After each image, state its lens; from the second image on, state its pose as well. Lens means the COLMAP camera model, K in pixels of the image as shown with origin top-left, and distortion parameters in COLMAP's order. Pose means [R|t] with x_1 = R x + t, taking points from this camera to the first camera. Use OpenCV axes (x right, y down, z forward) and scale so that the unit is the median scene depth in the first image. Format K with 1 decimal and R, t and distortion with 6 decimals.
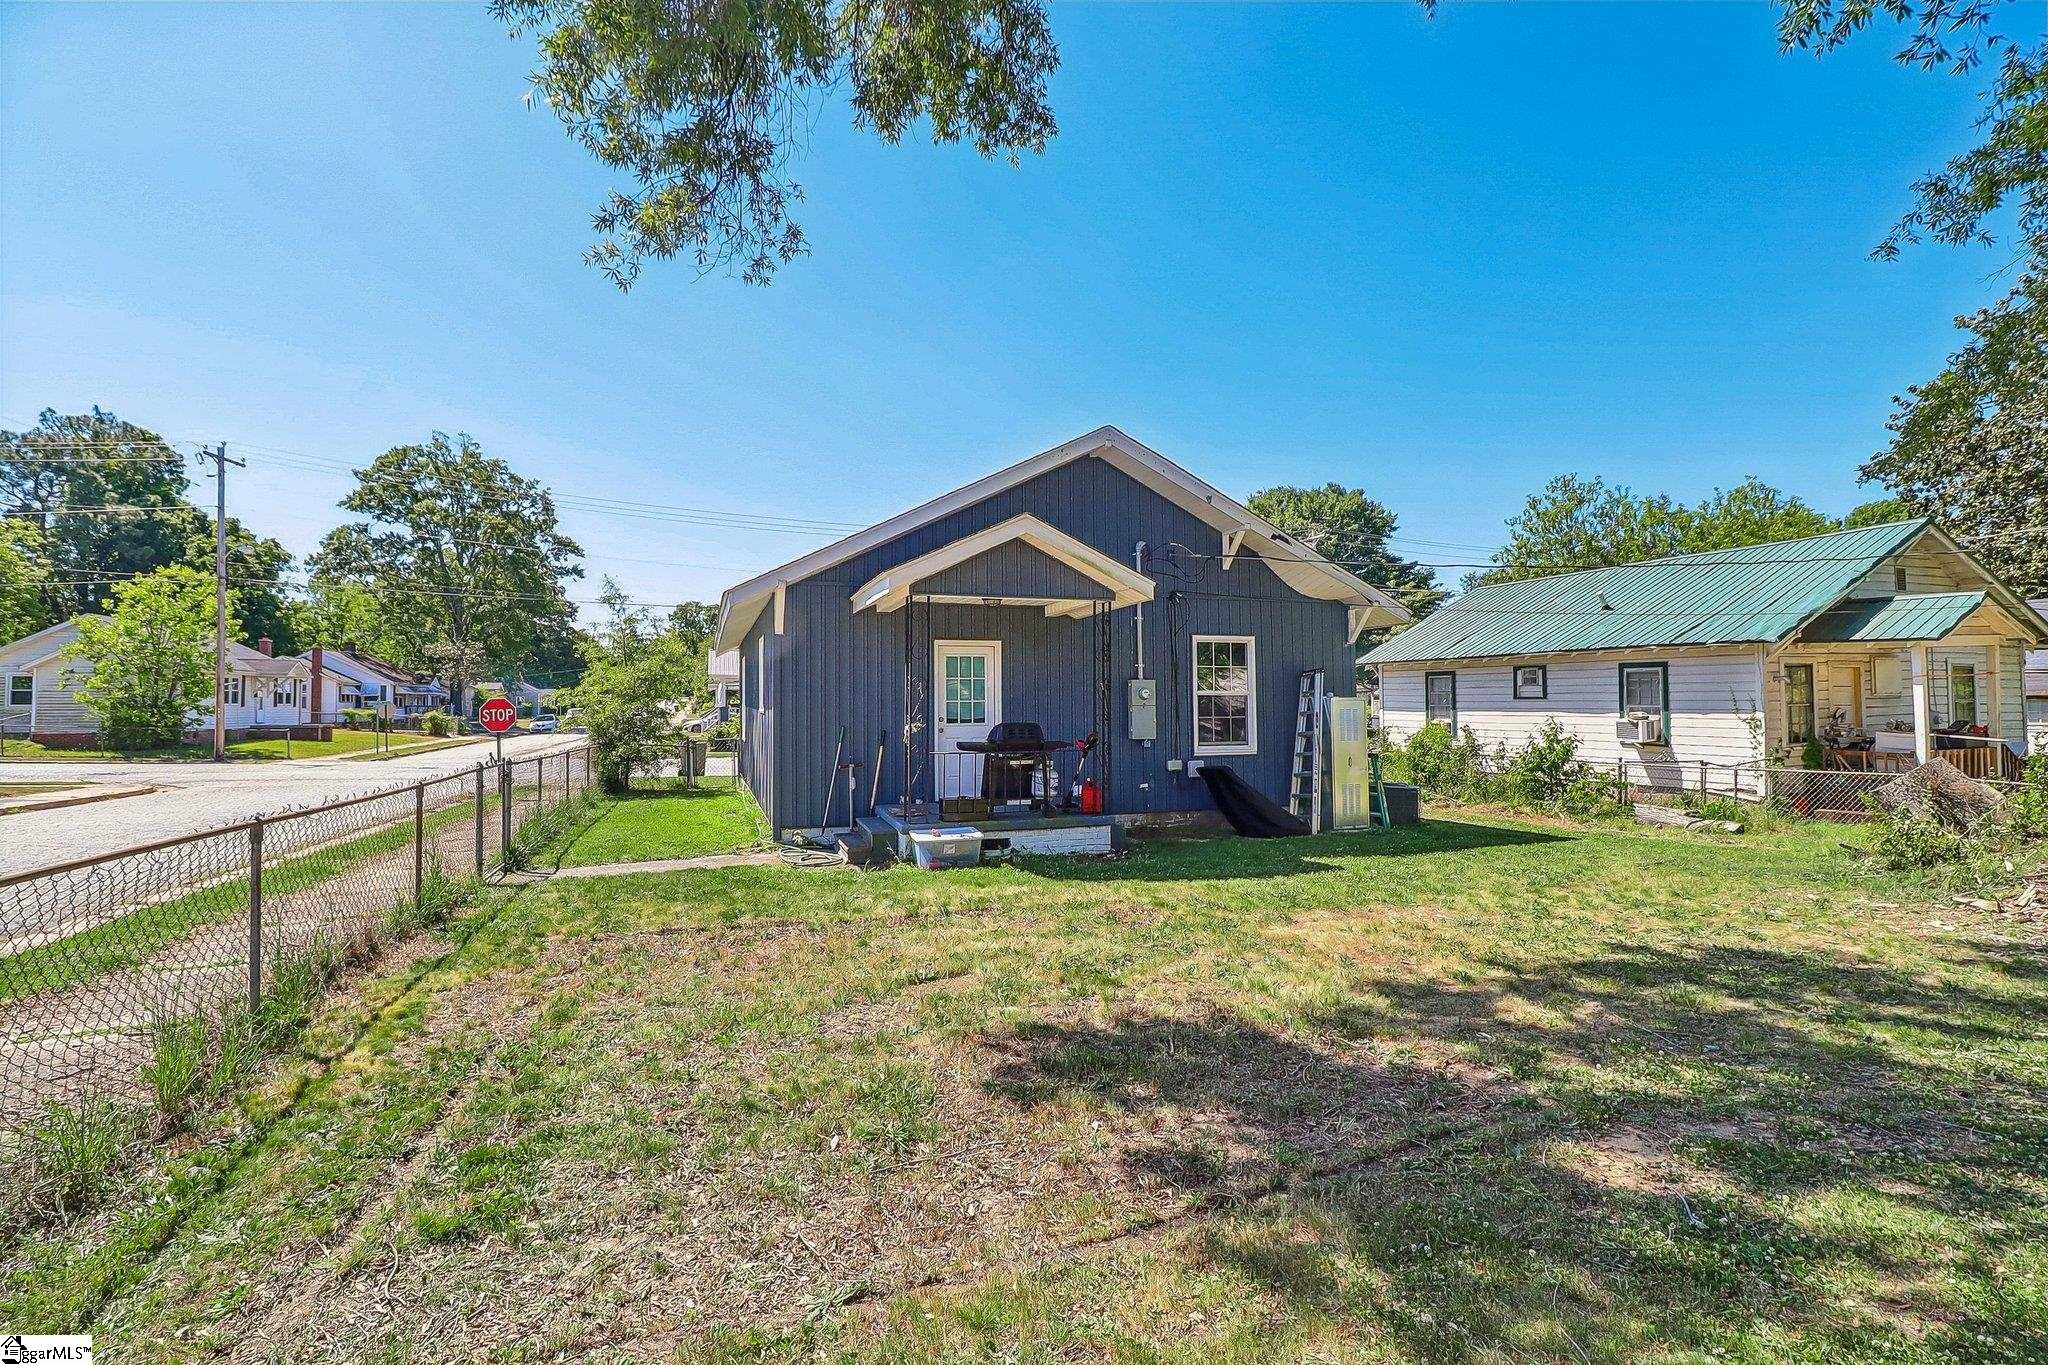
lens RADIAL K [[930.3, 0, 1014.9], [0, 930.3, 678.9], [0, 0, 1]] dist [-0.013556, -0.002675]
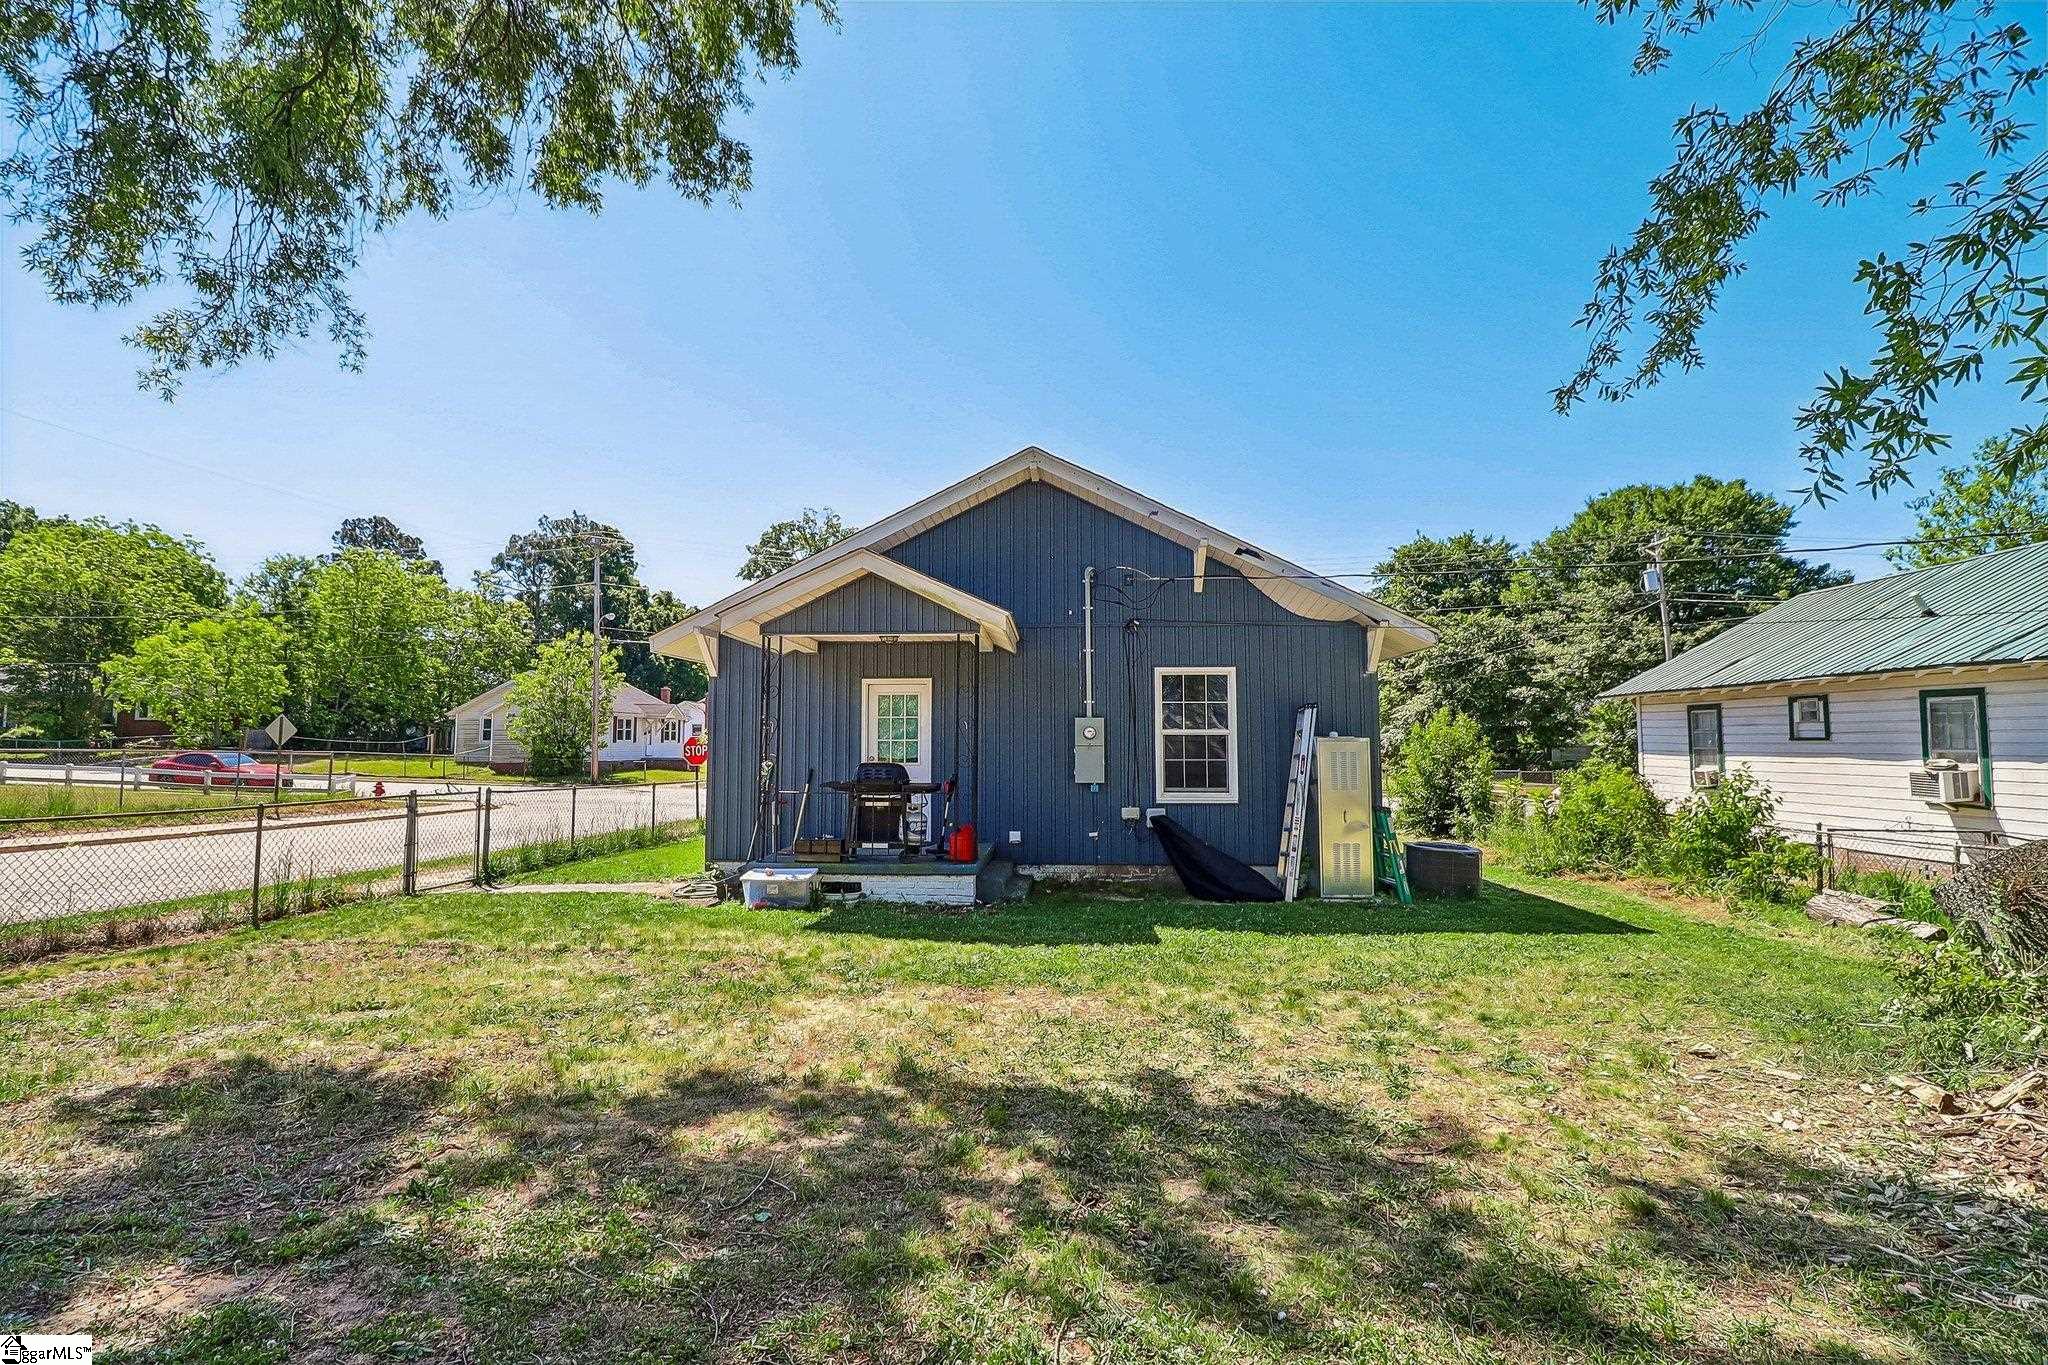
lens RADIAL K [[930.3, 0, 1018.3], [0, 930.3, 685.5], [0, 0, 1]] dist [-0.013556, -0.002675]
pose [[0.927275, -0.017963, -0.373949, 0.397944], [0.005031, 0.999356, -0.035531, 0.001386], [0.374347, 0.031066, 0.926768, 0.122619]]
